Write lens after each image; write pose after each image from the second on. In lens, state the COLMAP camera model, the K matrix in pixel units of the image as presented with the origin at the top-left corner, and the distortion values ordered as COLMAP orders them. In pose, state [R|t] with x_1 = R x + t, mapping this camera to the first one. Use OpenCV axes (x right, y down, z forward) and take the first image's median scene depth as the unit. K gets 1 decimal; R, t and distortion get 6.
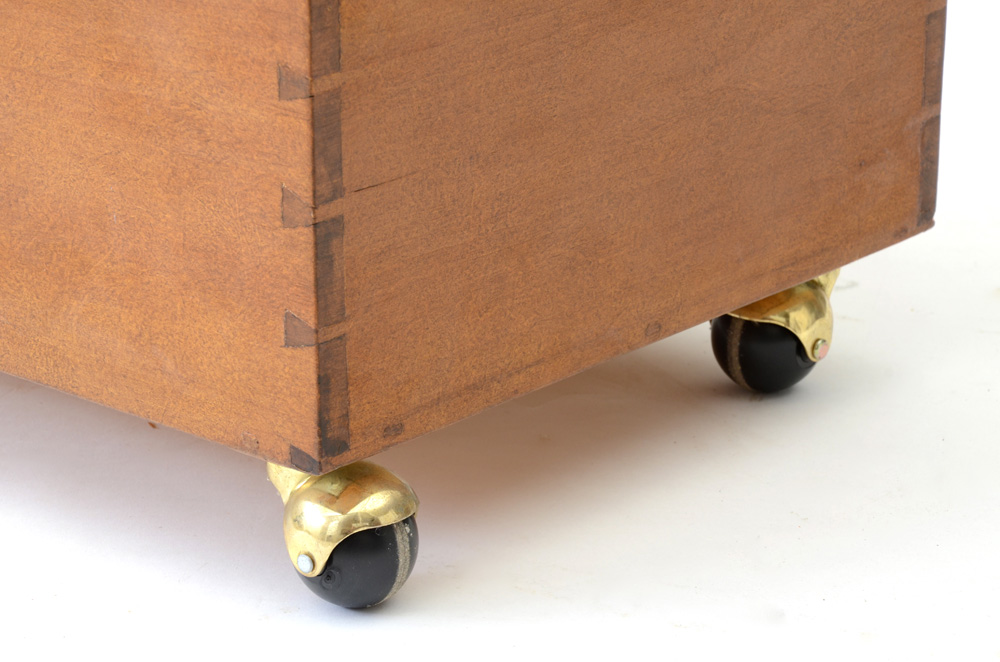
lens RADIAL K [[3986.4, 0, 500.0], [0, 3986.4, 331.0], [0, 0, 1]] dist [1.201598, 1.073713]
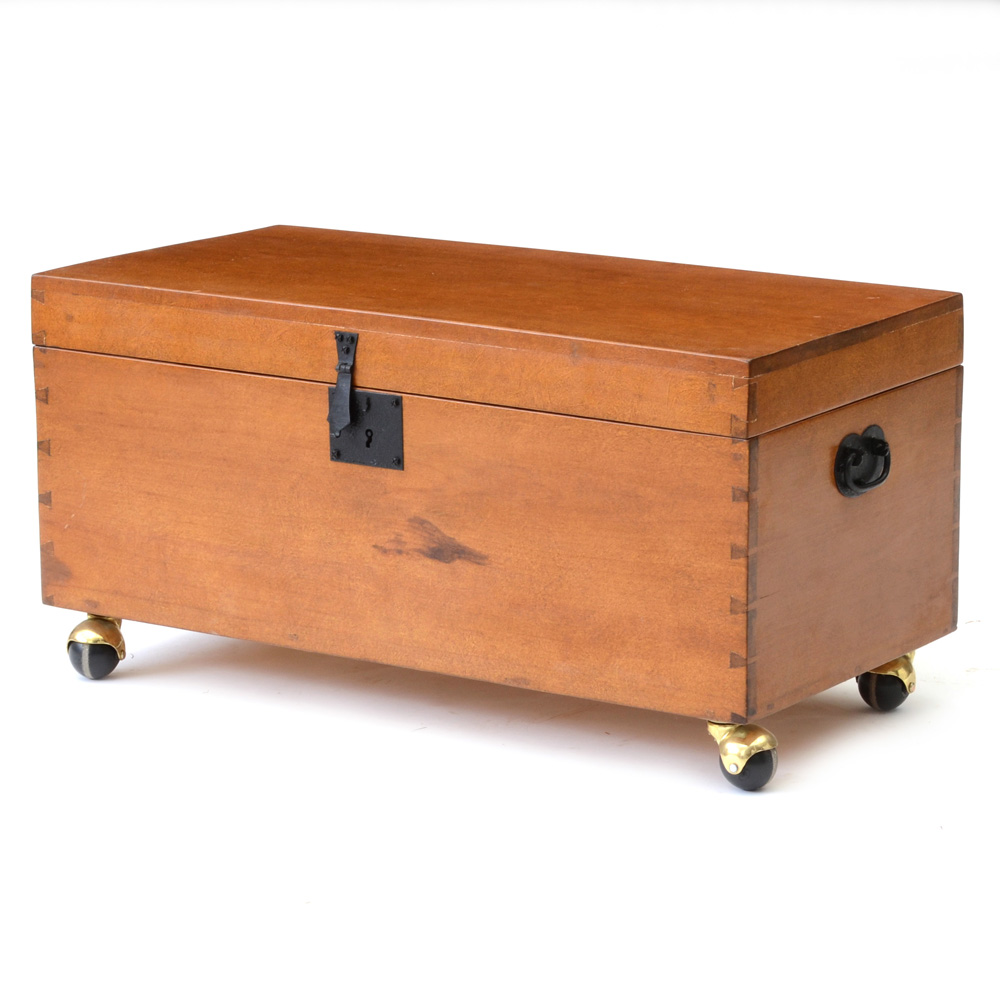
lens RADIAL K [[3821.4, 0, 500.0], [0, 3821.4, 500.0], [0, 0, 1]] dist [0.354970, 0.870613]
pose [[0.991053, -0.032029, 0.129570, -0.450919], [0.048700, 0.990627, -0.127620, 0.176448], [-0.124268, 0.132789, 0.983323, -1.118837]]
